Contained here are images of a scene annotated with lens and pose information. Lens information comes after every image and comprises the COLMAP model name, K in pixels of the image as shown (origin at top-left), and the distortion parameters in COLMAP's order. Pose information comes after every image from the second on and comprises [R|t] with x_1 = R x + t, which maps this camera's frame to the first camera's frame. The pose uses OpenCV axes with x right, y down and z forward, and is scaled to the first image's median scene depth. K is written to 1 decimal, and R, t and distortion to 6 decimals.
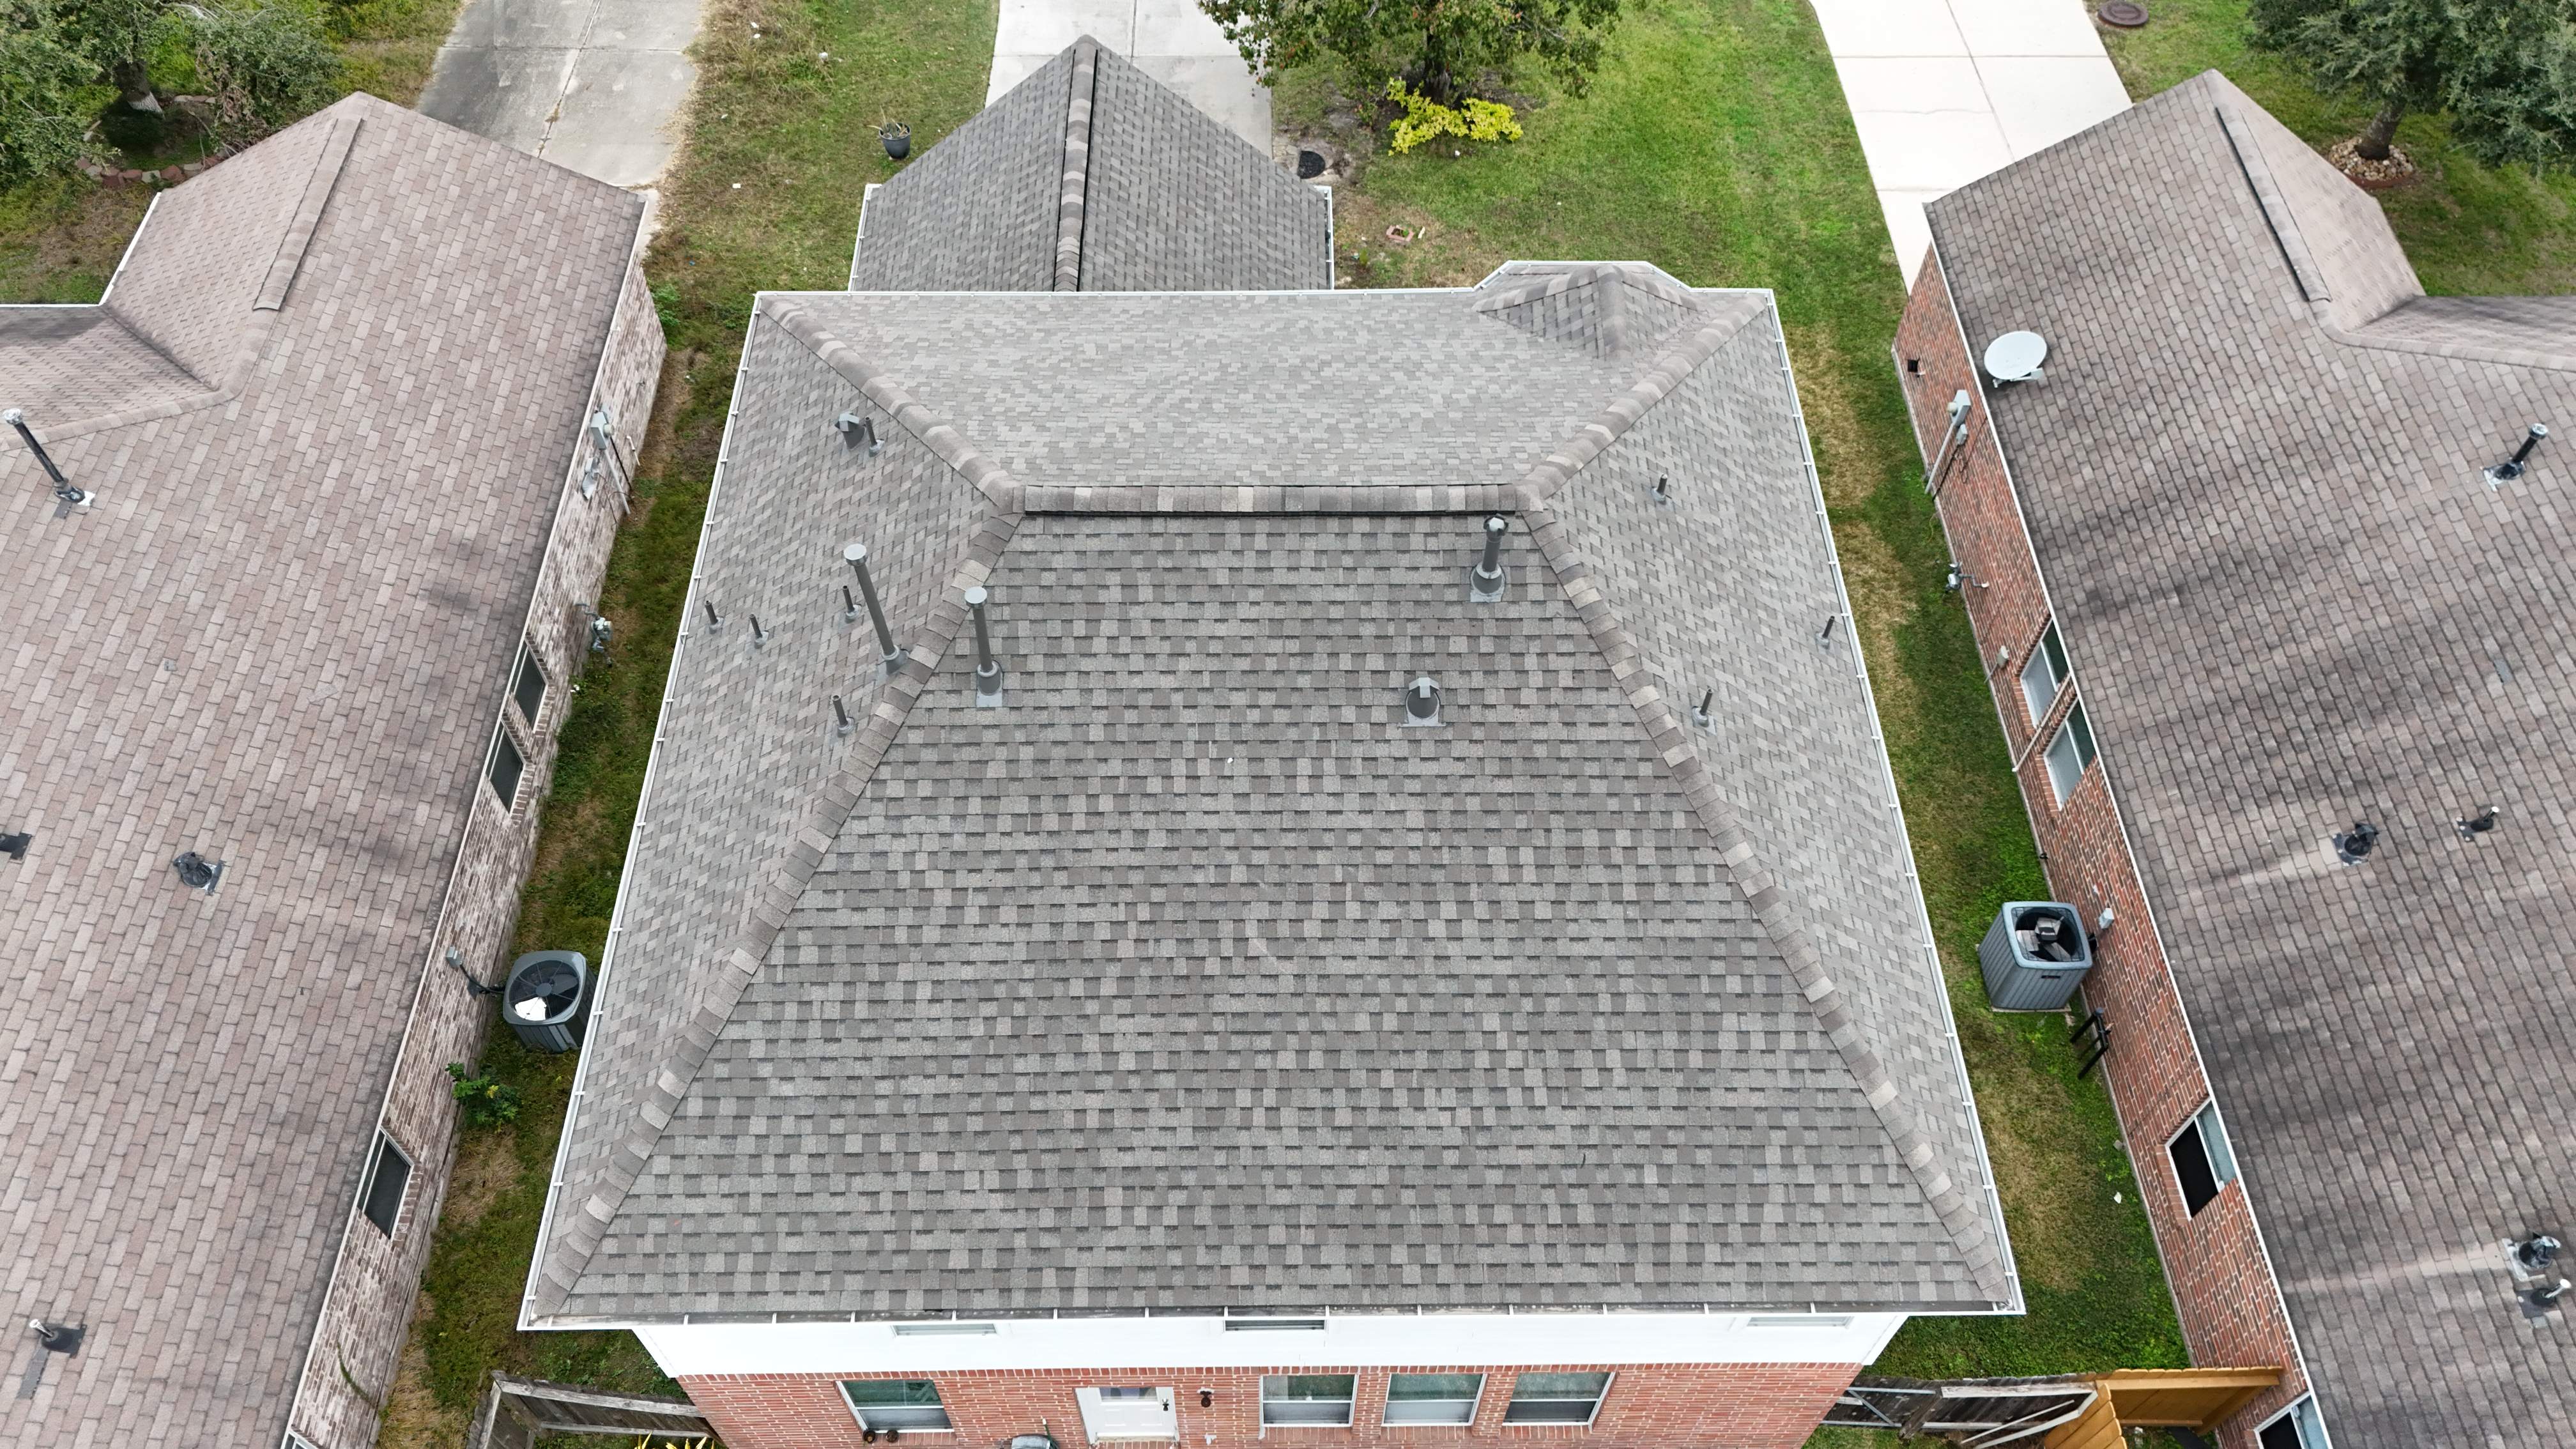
lens RADIAL K [[1898.3, 0, 1288.3], [0, 1898.3, 716.2], [0, 0, 1]] dist [0.080848, -0.079129]
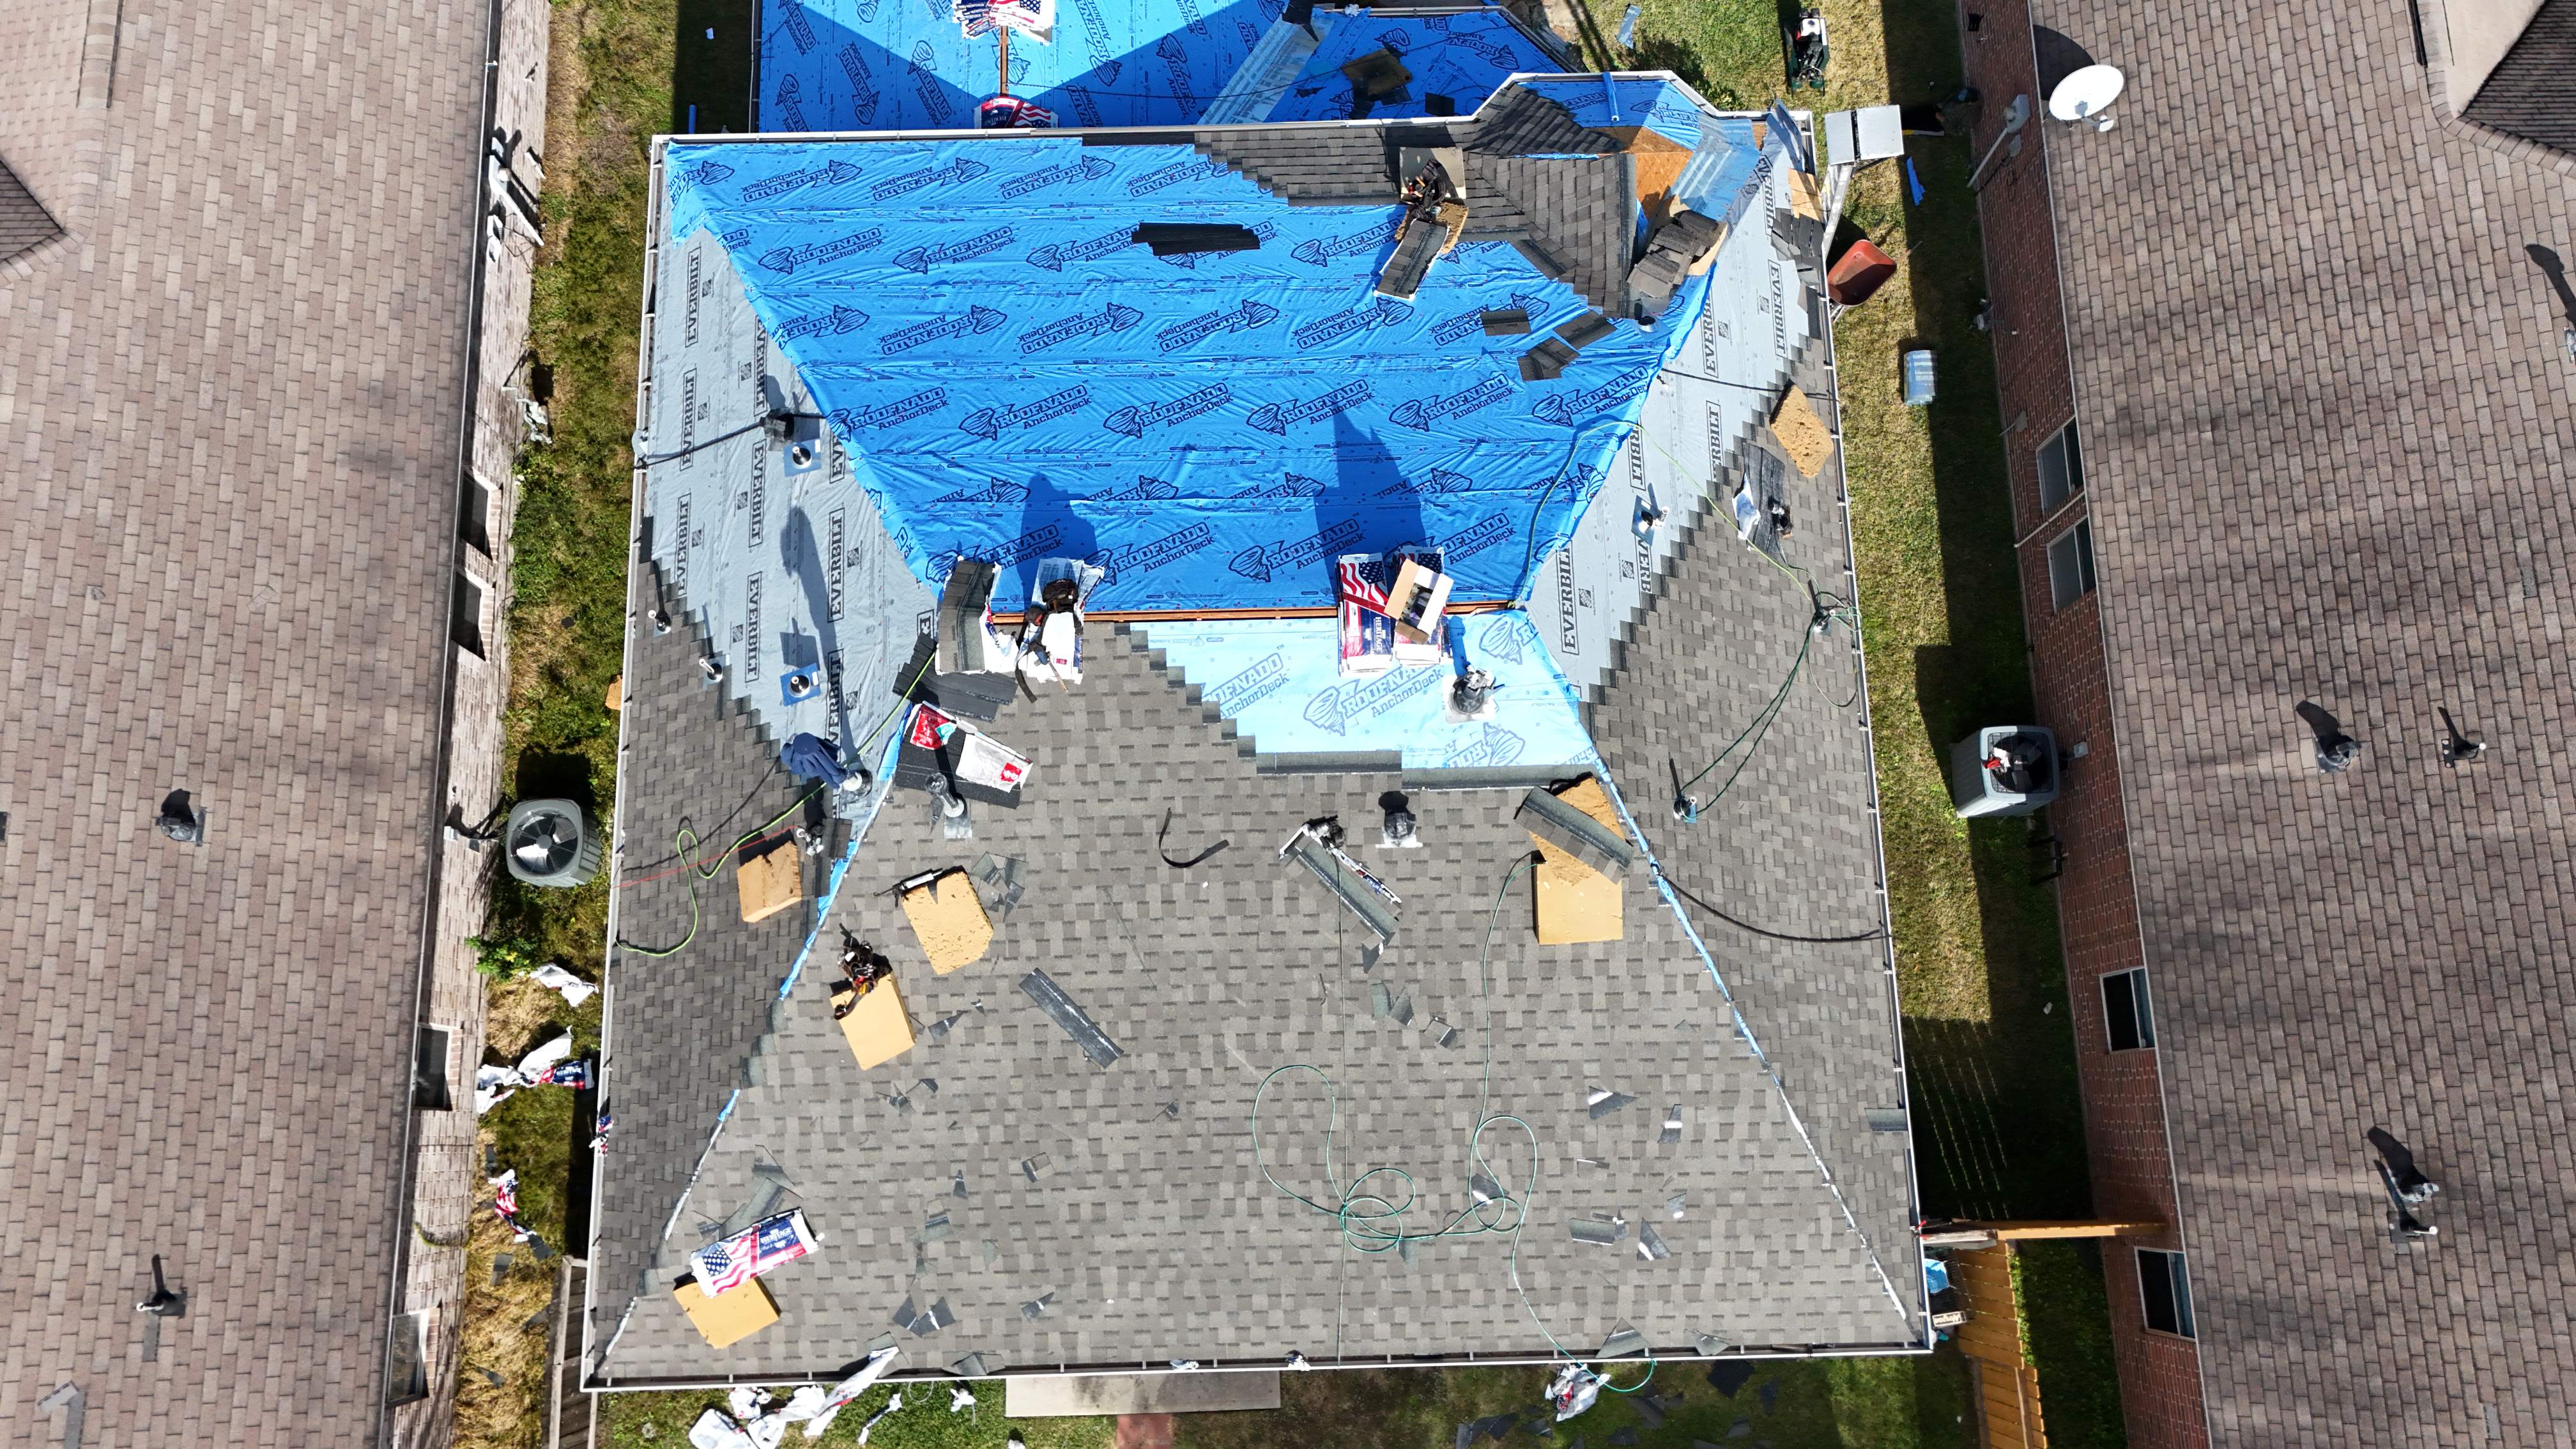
lens RADIAL K [[1884.1, 0, 1289.5], [0, 1884.1, 720.6], [0, 0, 1]] dist [0.089653, -0.088982]
pose [[0.999925, -0.012240, 0.000935, 0.010994], [0.010835, 0.915793, 0.401505, -0.366686], [-0.005771, -0.401464, 0.915856, 0.104982]]
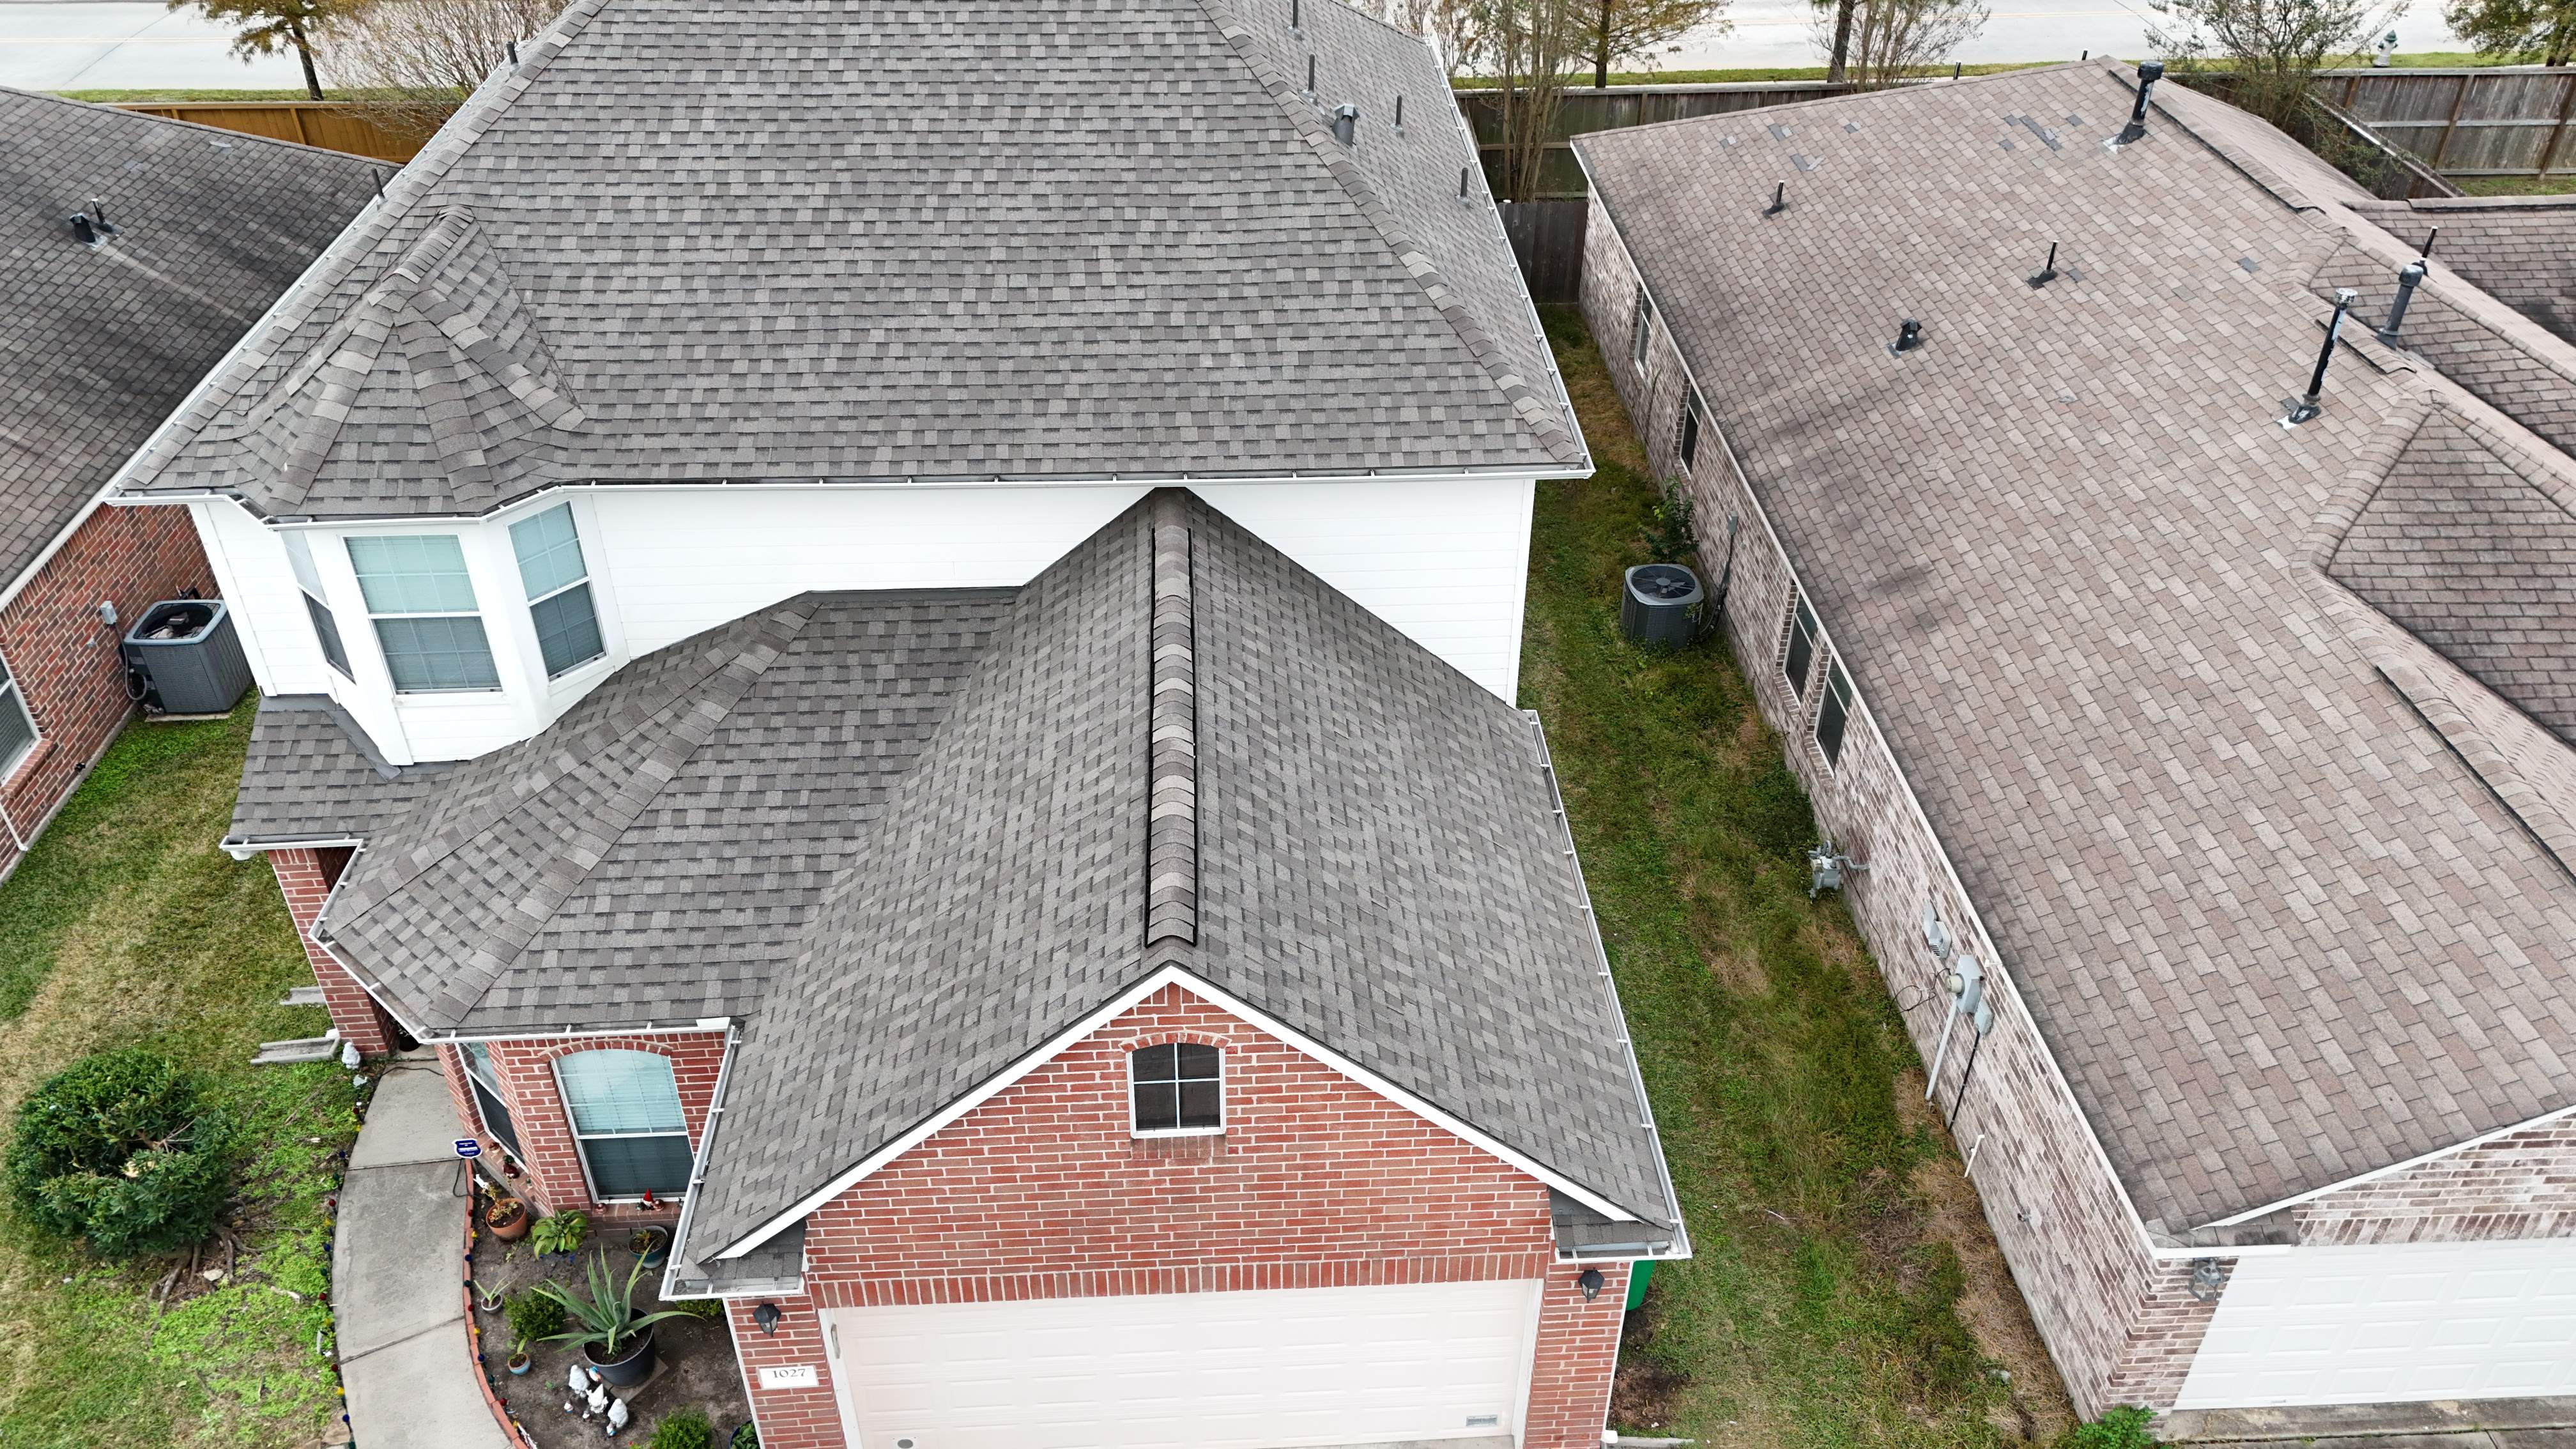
lens RADIAL K [[1898.3, 0, 1288.3], [0, 1898.3, 716.2], [0, 0, 1]] dist [0.080848, -0.079129]
pose [[-0.998988, 0.009001, -0.044068, -0.148858], [-0.043866, 0.021503, 0.998806, -1.039322], [0.009938, 0.999728, -0.021086, 1.251801]]
